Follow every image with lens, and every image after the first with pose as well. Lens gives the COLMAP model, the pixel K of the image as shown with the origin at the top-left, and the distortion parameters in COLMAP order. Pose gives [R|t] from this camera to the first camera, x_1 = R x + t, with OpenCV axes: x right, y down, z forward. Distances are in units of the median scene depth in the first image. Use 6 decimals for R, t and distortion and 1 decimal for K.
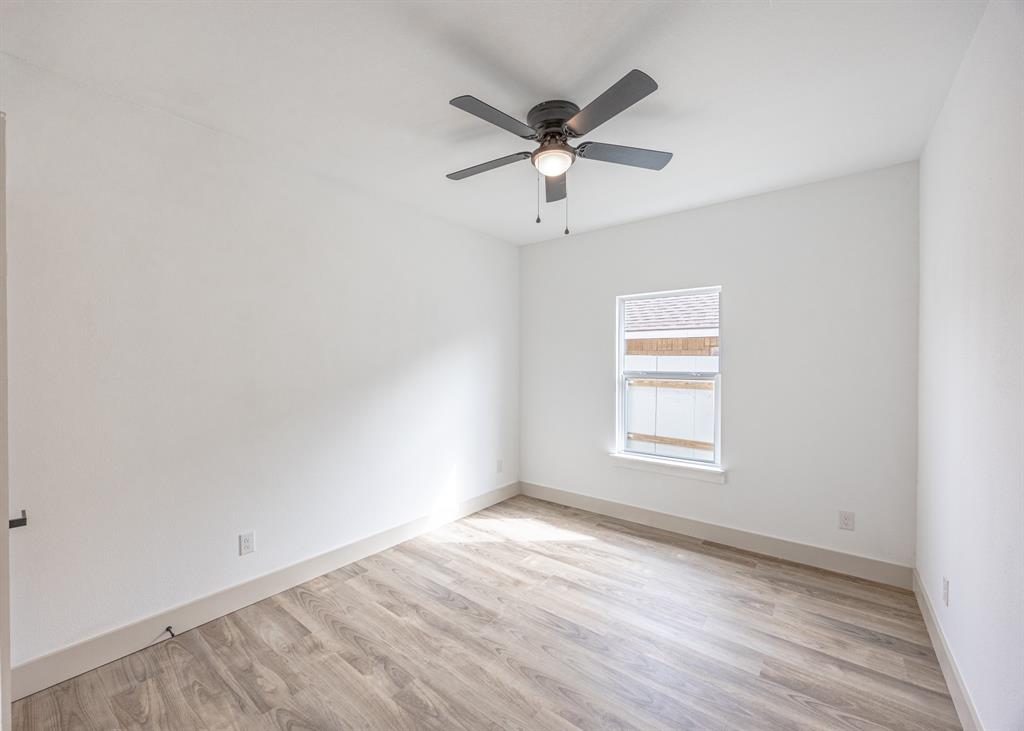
lens RADIAL K [[414.4, 0, 508.4], [0, 414.4, 364.0], [0, 0, 1]] dist [0.002704, 0.000040]
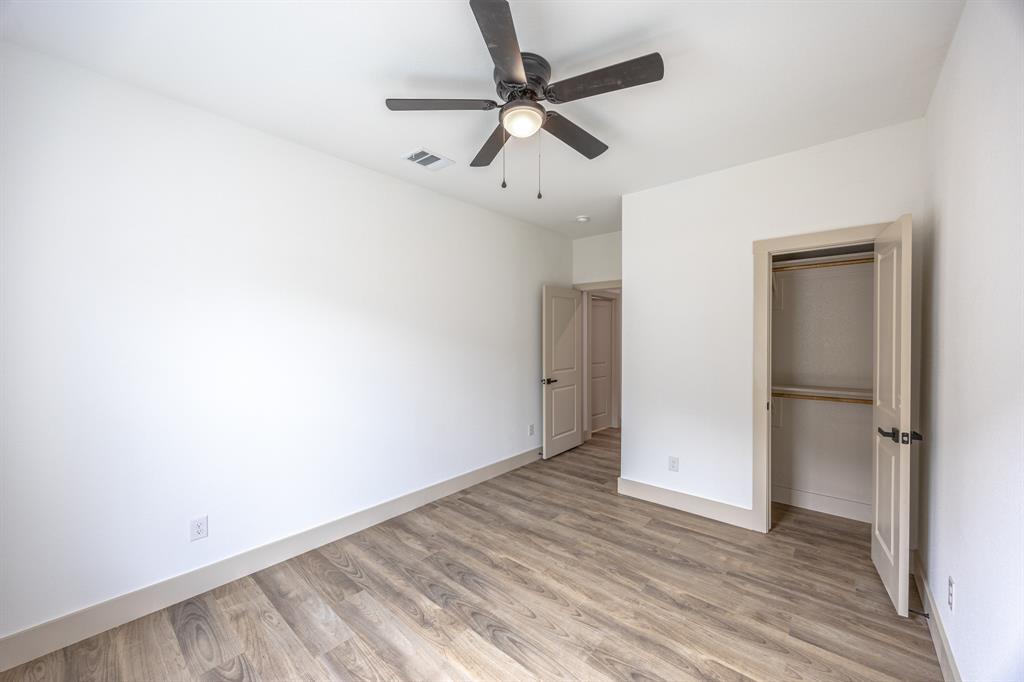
lens RADIAL K [[389.3, 0, 514.6], [0, 389.3, 339.6], [0, 0, 1]] dist [-0.002270, -0.000036]
pose [[-0.998310, 0.001328, 0.058095, 0.078770], [0.001943, 0.999943, 0.010536, -0.008294], [-0.058078, 0.010631, -0.998255, 1.990353]]
